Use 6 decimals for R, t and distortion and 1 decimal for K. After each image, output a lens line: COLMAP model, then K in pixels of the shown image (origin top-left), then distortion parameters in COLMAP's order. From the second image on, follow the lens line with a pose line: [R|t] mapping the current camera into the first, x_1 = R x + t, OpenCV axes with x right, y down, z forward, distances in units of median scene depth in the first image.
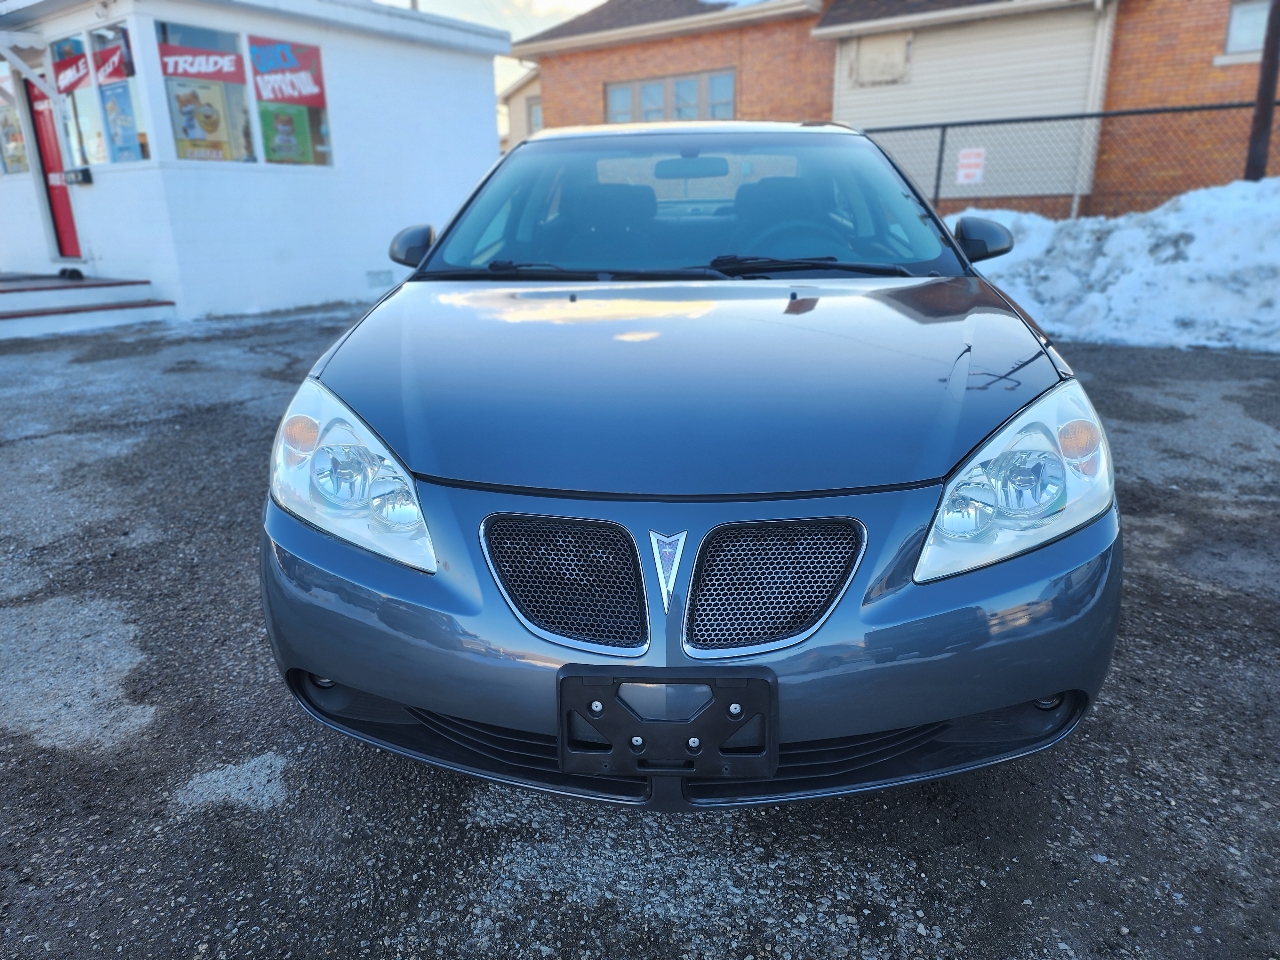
lens RADIAL K [[836.5, 0, 650.5], [0, 836.5, 474.7], [0, 0, 1]] dist [0.073550, -0.061075]
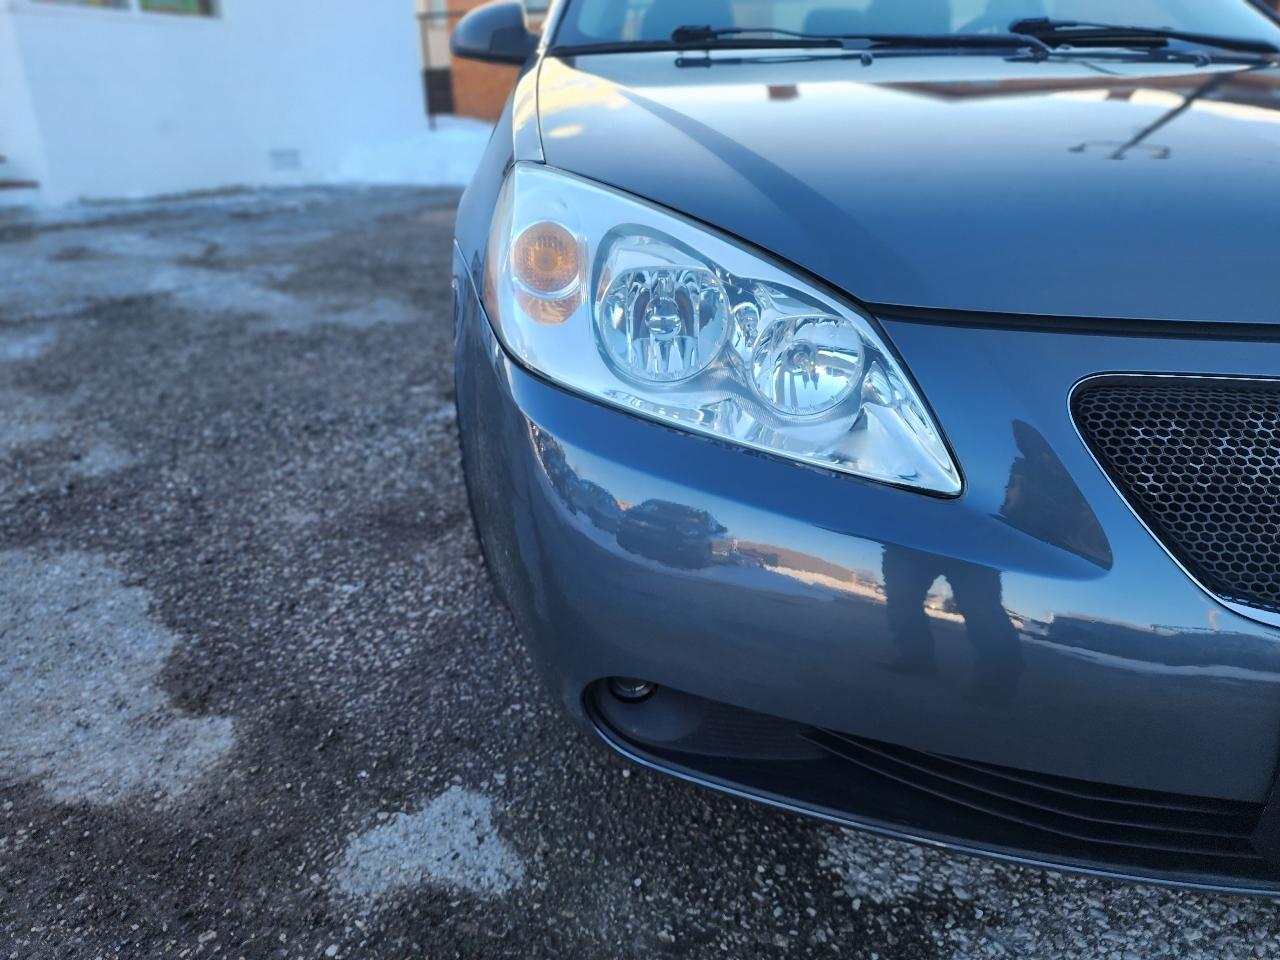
lens RADIAL K [[848.6, 0, 644.7], [0, 848.6, 476.3], [0, 0, 1]] dist [0.060117, -0.053548]
pose [[0.993142, -0.032764, 0.112228, -0.234432], [0.021466, 0.994712, 0.100437, 0.023325], [-0.114925, -0.097339, 0.988594, 0.239497]]
